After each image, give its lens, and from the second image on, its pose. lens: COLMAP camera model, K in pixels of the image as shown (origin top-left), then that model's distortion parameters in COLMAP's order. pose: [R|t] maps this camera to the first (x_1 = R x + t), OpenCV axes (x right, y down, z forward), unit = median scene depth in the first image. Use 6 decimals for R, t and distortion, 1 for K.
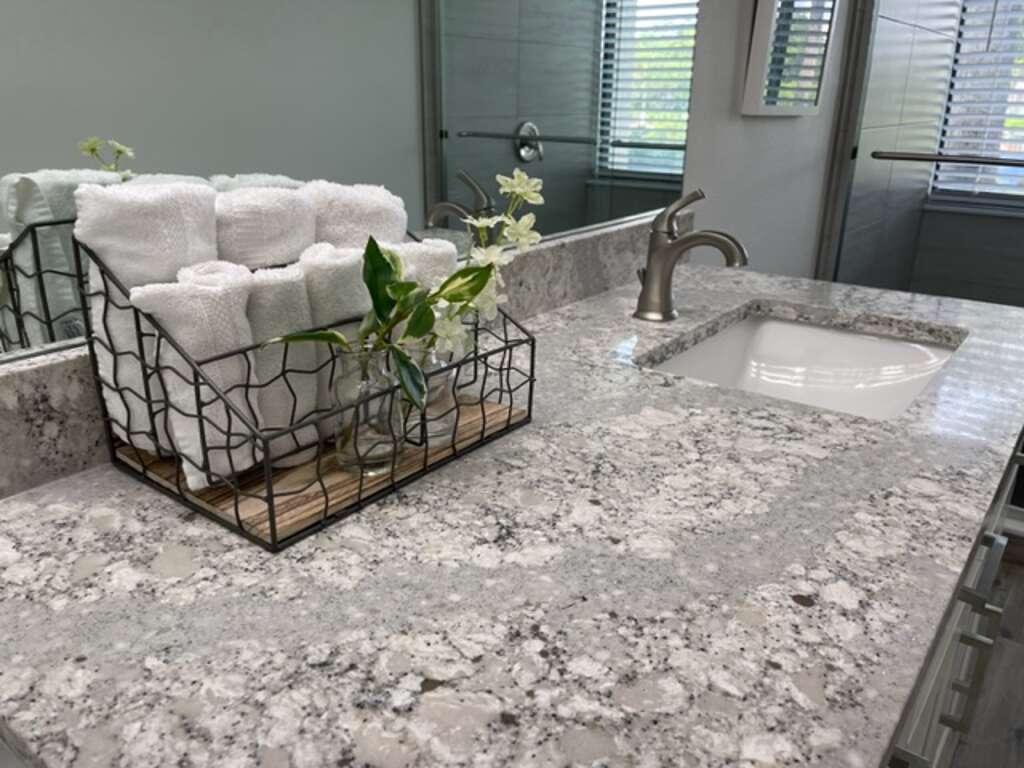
lens RADIAL K [[769.9, 0, 512.0], [0, 769.9, 384.0], [0, 0, 1]] dist [0.030380, 0.000886]
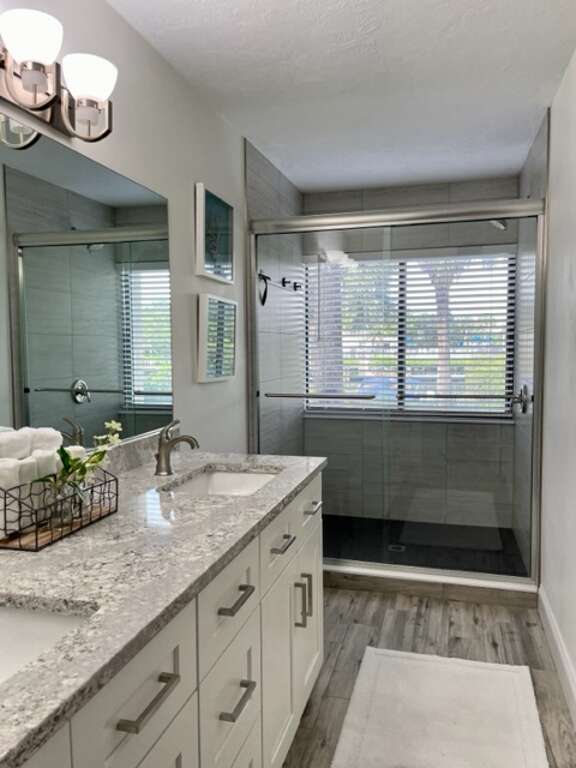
lens RADIAL K [[577.4, 0, 288.0], [0, 577.4, 384.0], [0, 0, 1]] dist [0.030380, 0.000886]
pose [[0.924442, -0.040478, 0.379168, -0.188562], [0.148247, 0.954279, -0.259565, 0.258849], [-0.351325, 0.296164, 0.888177, -1.199767]]
